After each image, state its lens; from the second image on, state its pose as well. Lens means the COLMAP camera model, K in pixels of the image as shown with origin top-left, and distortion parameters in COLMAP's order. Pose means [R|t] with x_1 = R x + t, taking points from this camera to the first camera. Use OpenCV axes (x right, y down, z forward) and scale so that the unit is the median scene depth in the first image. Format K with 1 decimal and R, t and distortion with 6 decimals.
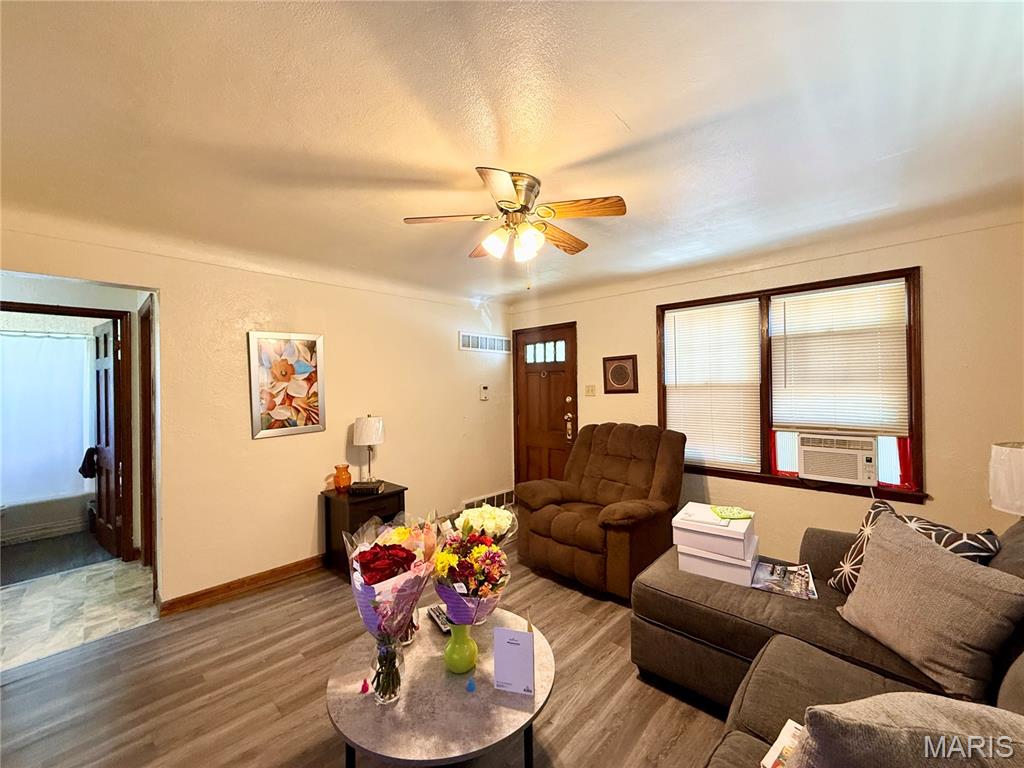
lens RADIAL K [[412.2, 0, 510.1], [0, 412.2, 380.7], [0, 0, 1]] dist [0.001282, 0.000134]
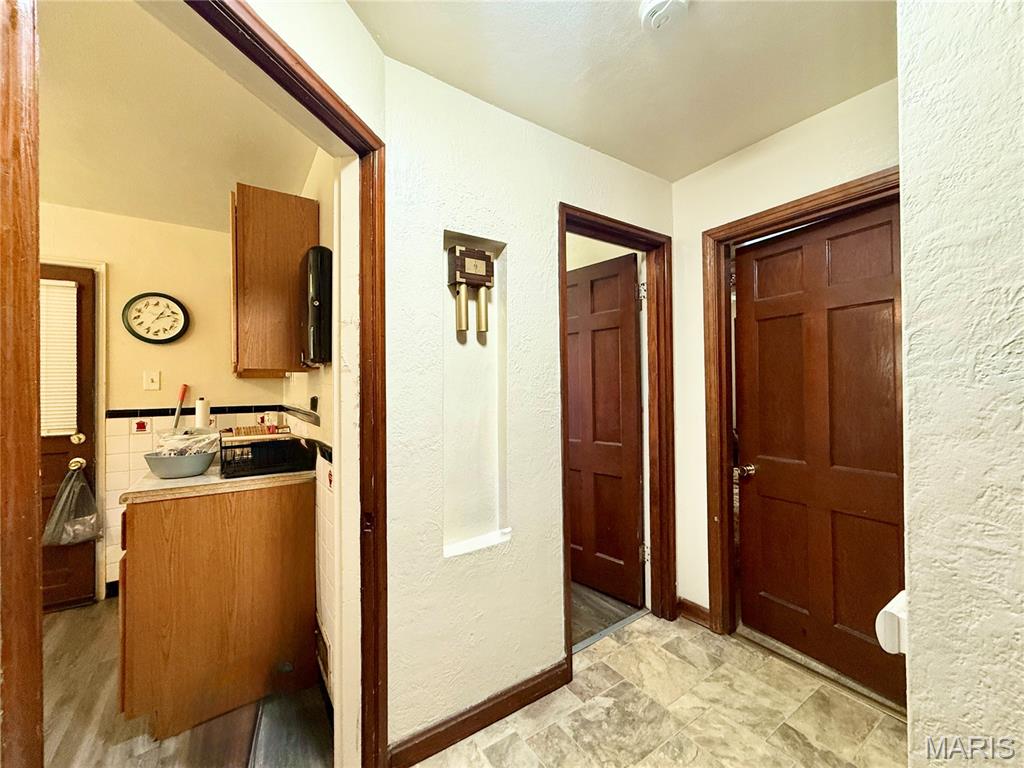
lens RADIAL K [[412.2, 0, 513.4], [0, 412.2, 385.0], [0, 0, 1]] dist [0.001282, 0.000134]
pose [[0.978525, 0.003693, -0.206097, -1.134635], [-0.002680, 0.999983, 0.005192, 0.069304], [0.206112, -0.004528, 0.978518, 0.339688]]
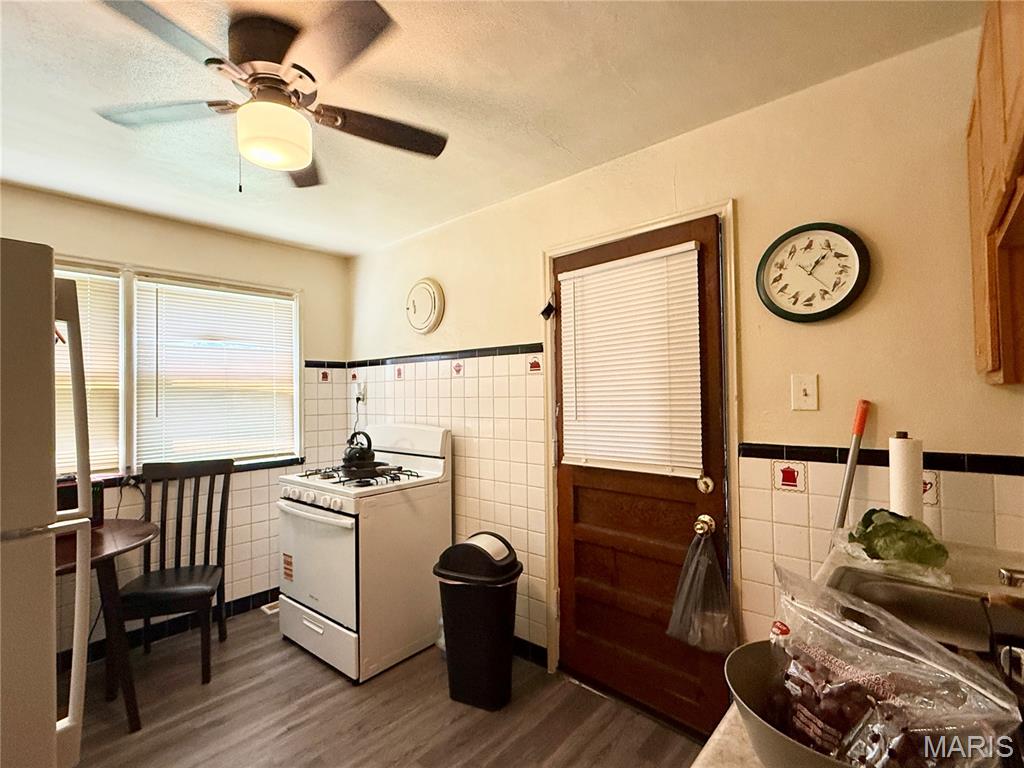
lens RADIAL K [[477.5, 0, 510.5], [0, 477.5, 383.8], [0, 0, 1]] dist [-0.003688, -0.000601]
pose [[0.046374, -0.009934, -0.998875, -1.520341], [0.020756, 0.999744, -0.008979, 0.055534], [0.998708, -0.020316, 0.046568, 0.662441]]
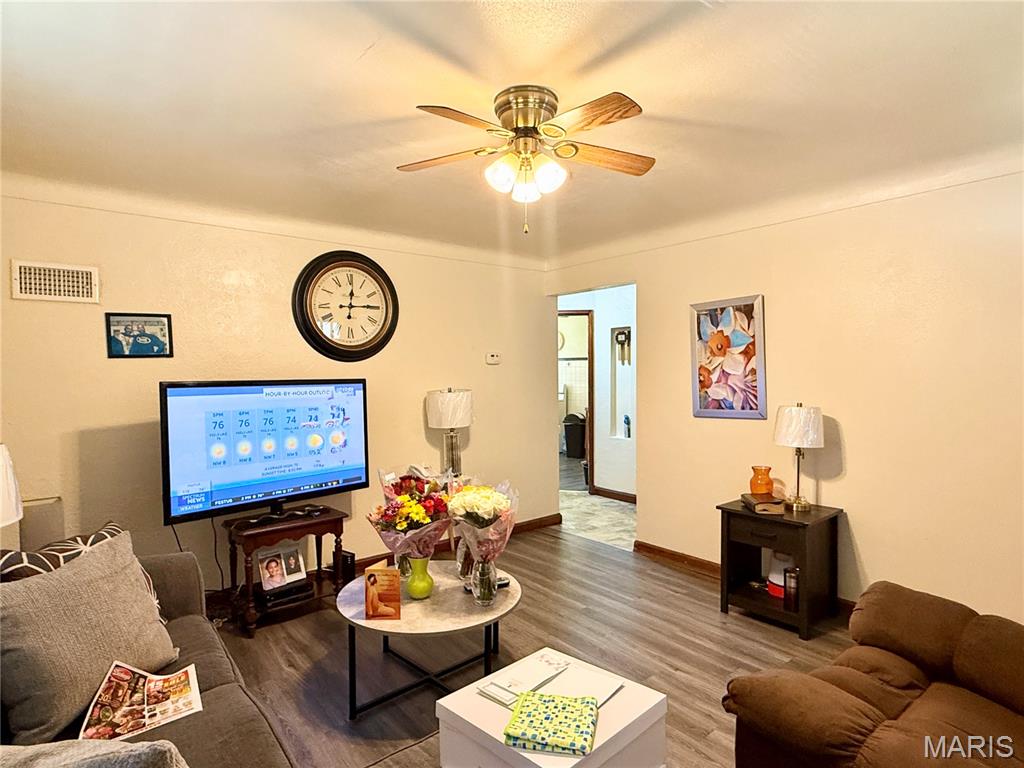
lens RADIAL K [[570.7, 0, 509.0], [0, 570.7, 383.5], [0, 0, 1]] dist [0.001104, 0.000196]
pose [[-0.139056, 0.035640, -0.989643, 0.702294], [0.014136, 0.999322, 0.034002, 0.012380], [0.990184, -0.009262, -0.139465, 0.716157]]
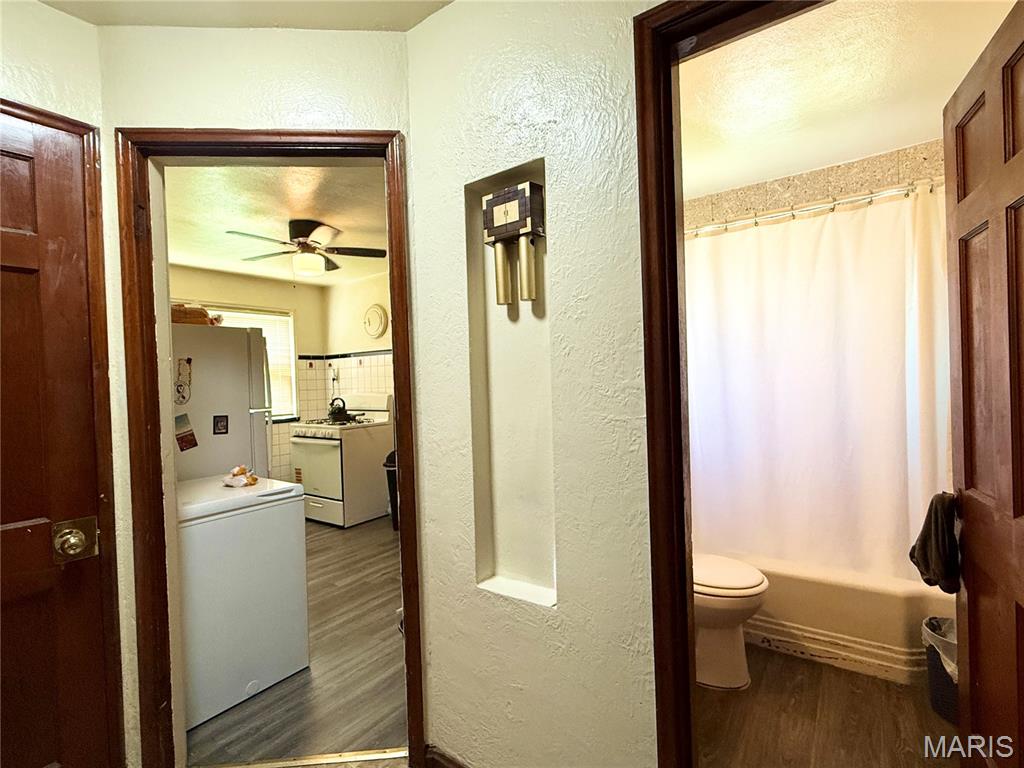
lens RADIAL K [[477.5, 0, 517.0], [0, 477.5, 384.4], [0, 0, 1]] dist [-0.003688, -0.000601]
pose [[0.142128, 0.023872, -0.989560, -0.859309], [0.039407, 0.998780, 0.029754, 0.066596], [0.989064, -0.043225, 0.141014, 0.769021]]
